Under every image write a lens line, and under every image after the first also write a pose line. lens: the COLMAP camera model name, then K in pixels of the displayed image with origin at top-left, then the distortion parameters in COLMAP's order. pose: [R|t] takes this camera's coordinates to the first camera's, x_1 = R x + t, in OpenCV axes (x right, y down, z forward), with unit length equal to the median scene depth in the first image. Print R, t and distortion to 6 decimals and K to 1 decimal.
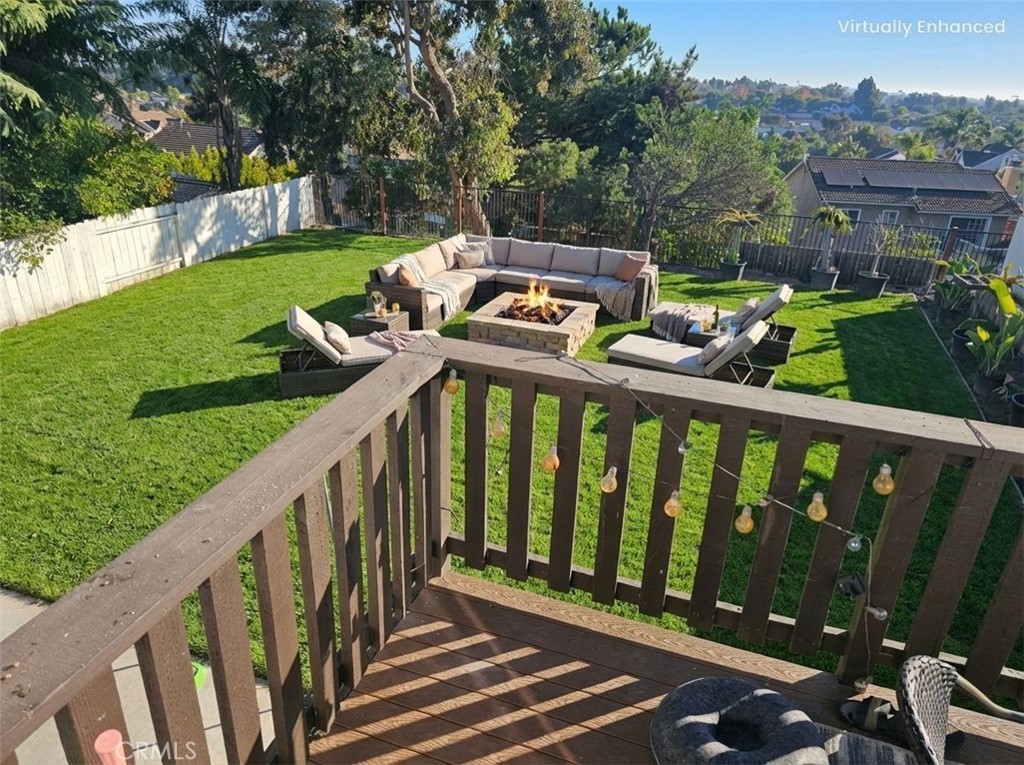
lens RADIAL K [[703.8, 0, 510.9], [0, 703.8, 381.6], [0, 0, 1]] dist [0.008343, -0.004913]
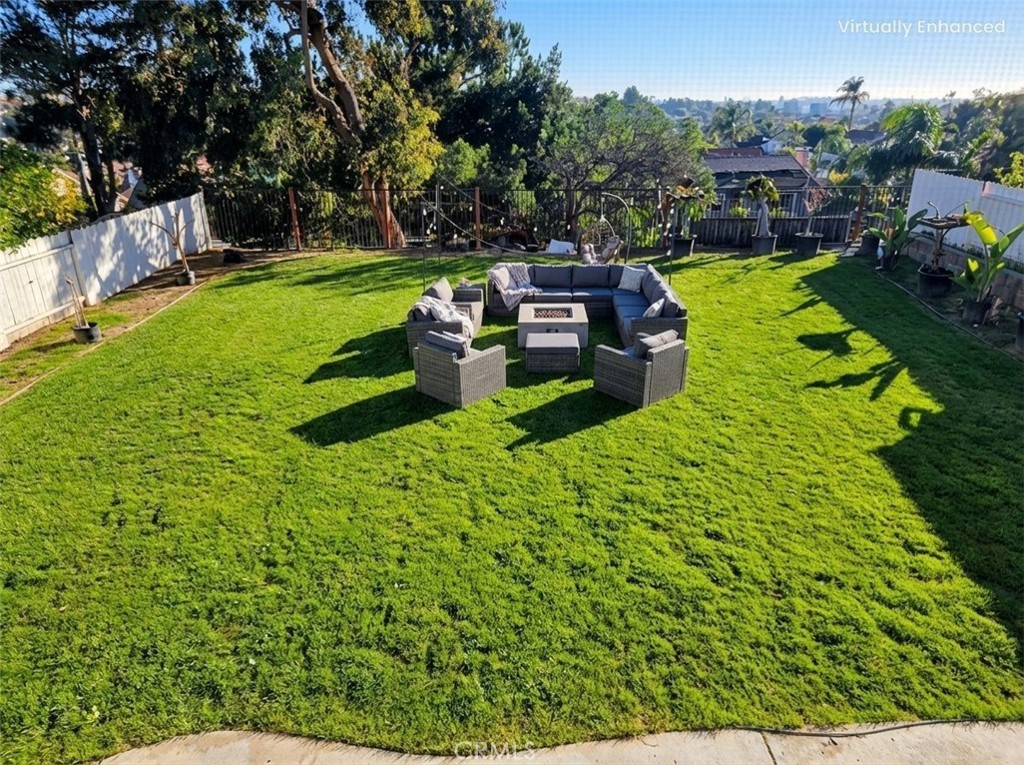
lens RADIAL K [[703.8, 0, 511.4], [0, 703.8, 383.0], [0, 0, 1]] dist [0.008343, -0.004913]
pose [[0.953679, -0.149695, 0.260936, -0.210230], [0.155774, 0.987789, -0.002650, 0.003442], [-0.257353, 0.043175, 0.965353, 0.078502]]
